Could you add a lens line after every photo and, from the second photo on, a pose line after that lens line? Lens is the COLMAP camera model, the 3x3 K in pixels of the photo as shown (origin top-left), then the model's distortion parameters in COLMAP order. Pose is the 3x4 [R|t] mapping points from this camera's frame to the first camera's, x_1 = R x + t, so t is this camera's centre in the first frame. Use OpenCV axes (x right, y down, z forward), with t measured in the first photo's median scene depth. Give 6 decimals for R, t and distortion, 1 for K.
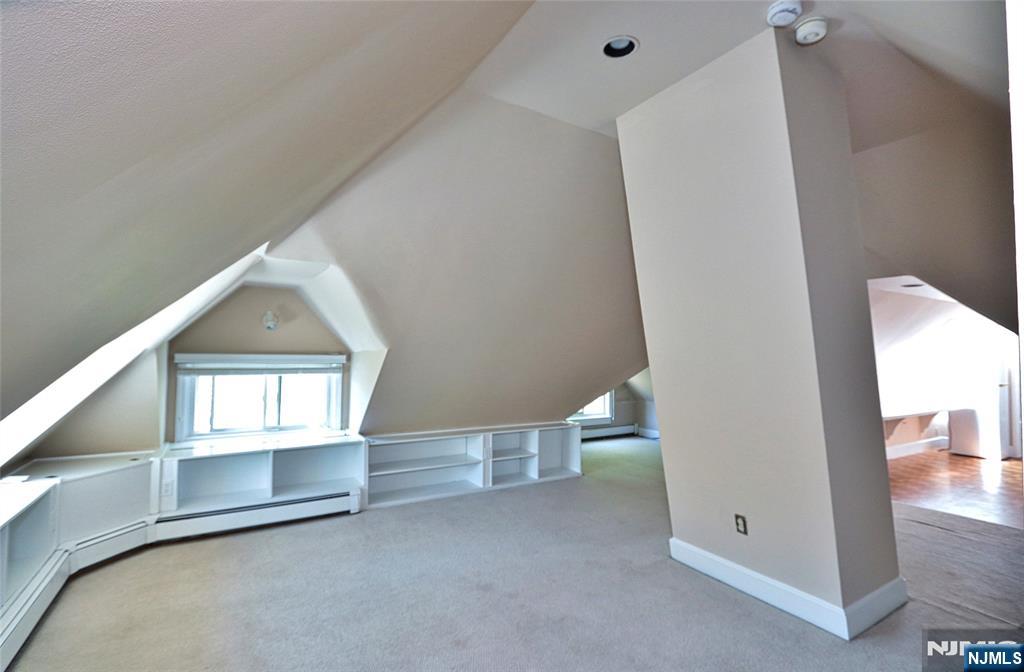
lens RADIAL K [[477.9, 0, 510.3], [0, 477.9, 332.2], [0, 0, 1]] dist [-0.016599, 0.000117]
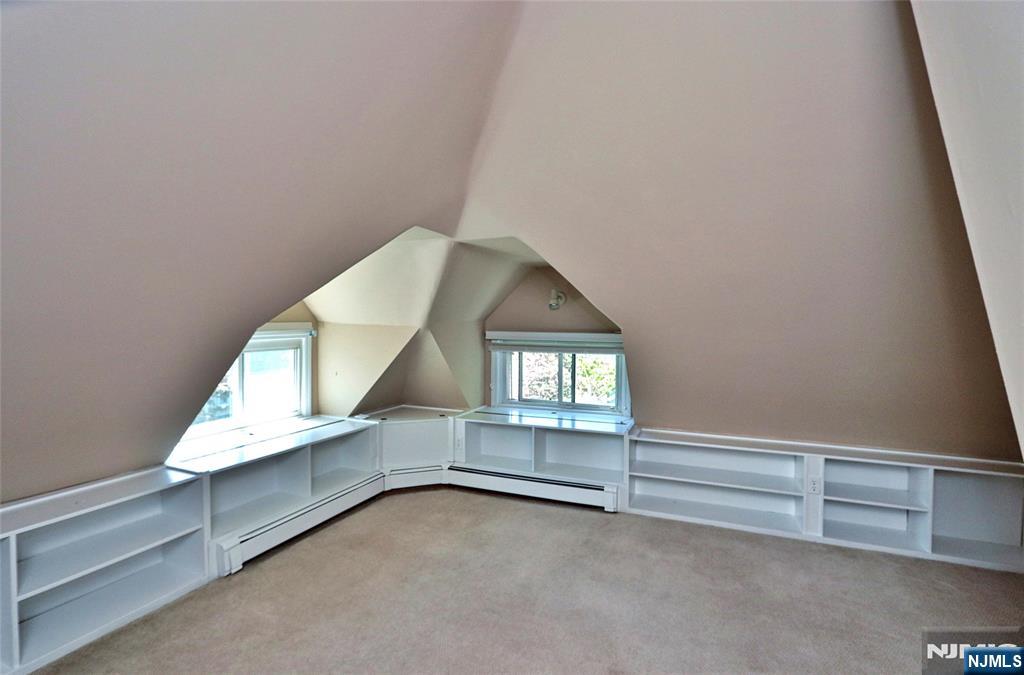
lens RADIAL K [[477.9, 0, 510.3], [0, 477.9, 333.7], [0, 0, 1]] dist [-0.016599, 0.000117]
pose [[0.587636, 0.010473, -0.809058, 0.258724], [0.025742, 0.999168, 0.031631, 0.014322], [0.808716, -0.039415, 0.586878, 0.318872]]
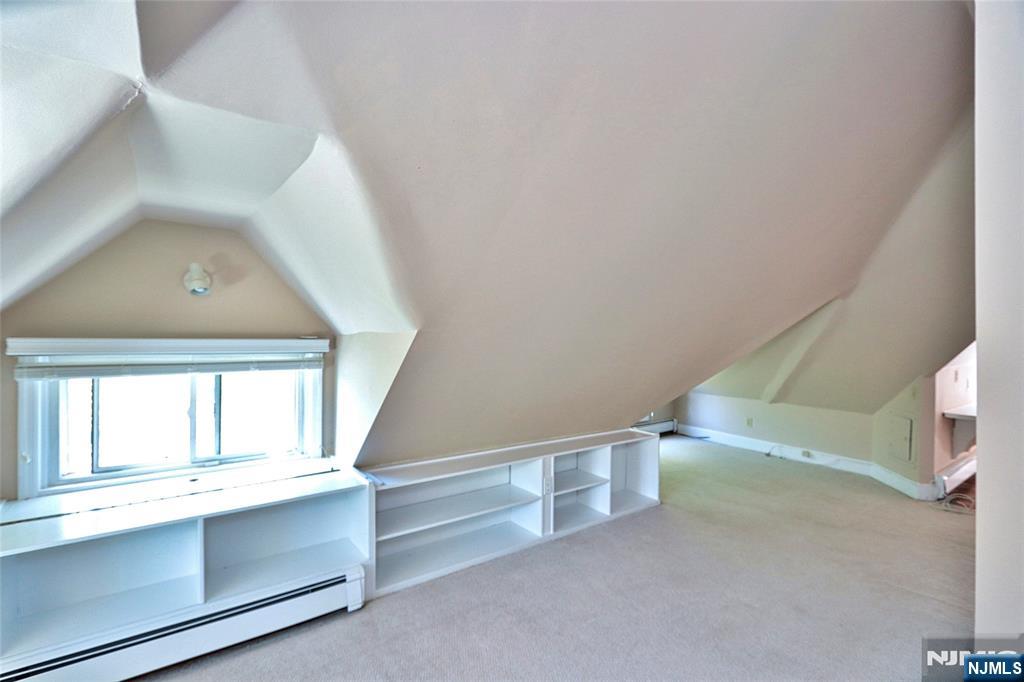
lens RADIAL K [[475.7, 0, 512.3], [0, 475.7, 335.2], [0, 0, 1]] dist [-0.017471, -0.000099]
pose [[0.996741, -0.001741, 0.080644, -0.168192], [-0.001889, 0.998989, 0.044906, 0.015244], [-0.080640, -0.044912, 0.995731, 0.392596]]
